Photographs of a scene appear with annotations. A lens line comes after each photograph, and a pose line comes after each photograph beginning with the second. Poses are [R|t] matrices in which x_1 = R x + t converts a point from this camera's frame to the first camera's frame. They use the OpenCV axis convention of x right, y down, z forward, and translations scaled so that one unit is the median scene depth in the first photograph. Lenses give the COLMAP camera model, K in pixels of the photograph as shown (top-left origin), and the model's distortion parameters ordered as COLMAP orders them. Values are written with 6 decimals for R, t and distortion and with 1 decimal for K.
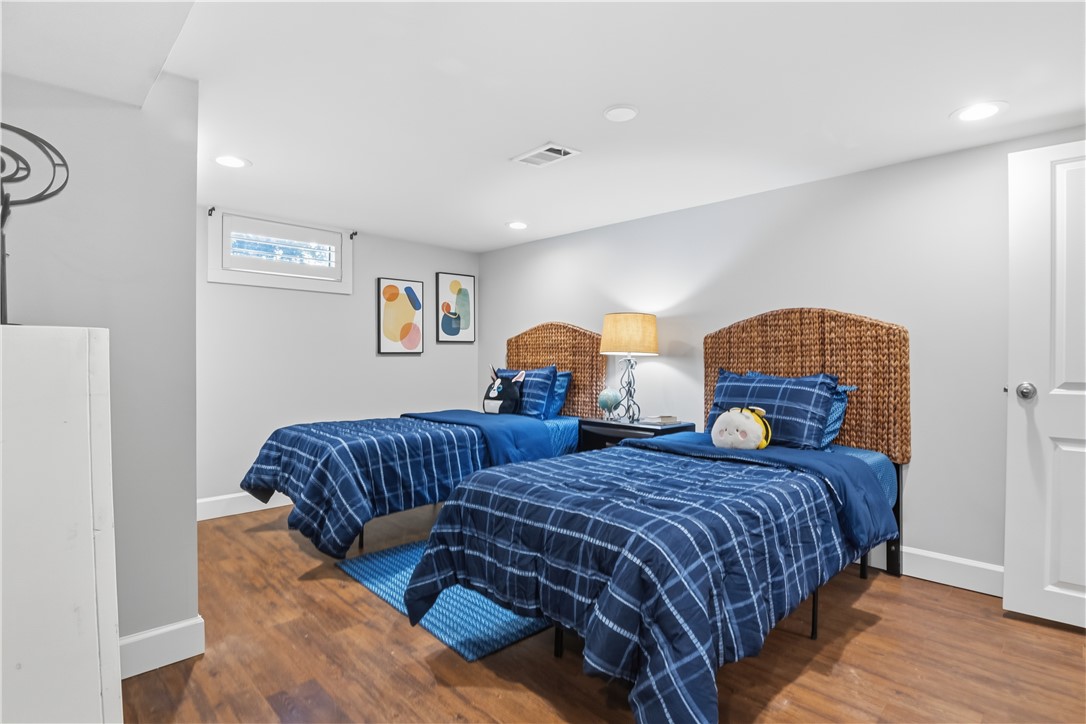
lens RADIAL K [[544.6, 0, 546.3], [0, 544.6, 356.4], [0, 0, 1]] dist [-0.010168, -0.000708]
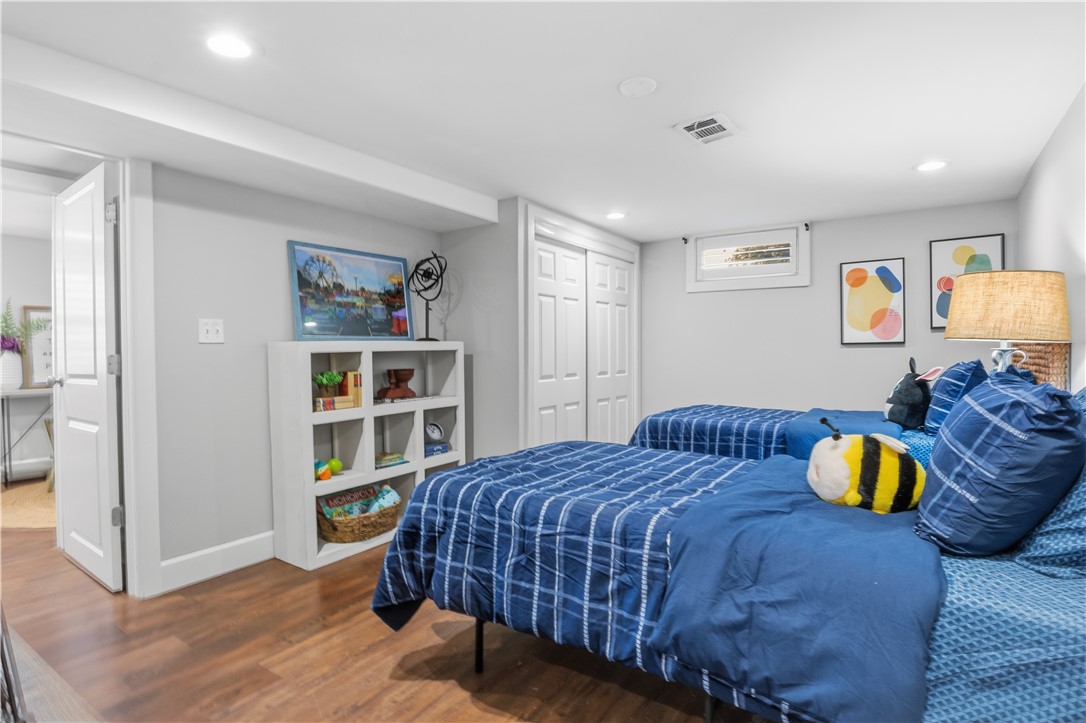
lens RADIAL K [[544.6, 0, 546.3], [0, 544.6, 355.9], [0, 0, 1]] dist [-0.010168, -0.000708]
pose [[0.193671, 0.008750, -0.981028, 0.662188], [0.002615, 0.999952, 0.009435, 0.004635], [0.981063, -0.004393, 0.193639, 0.430146]]
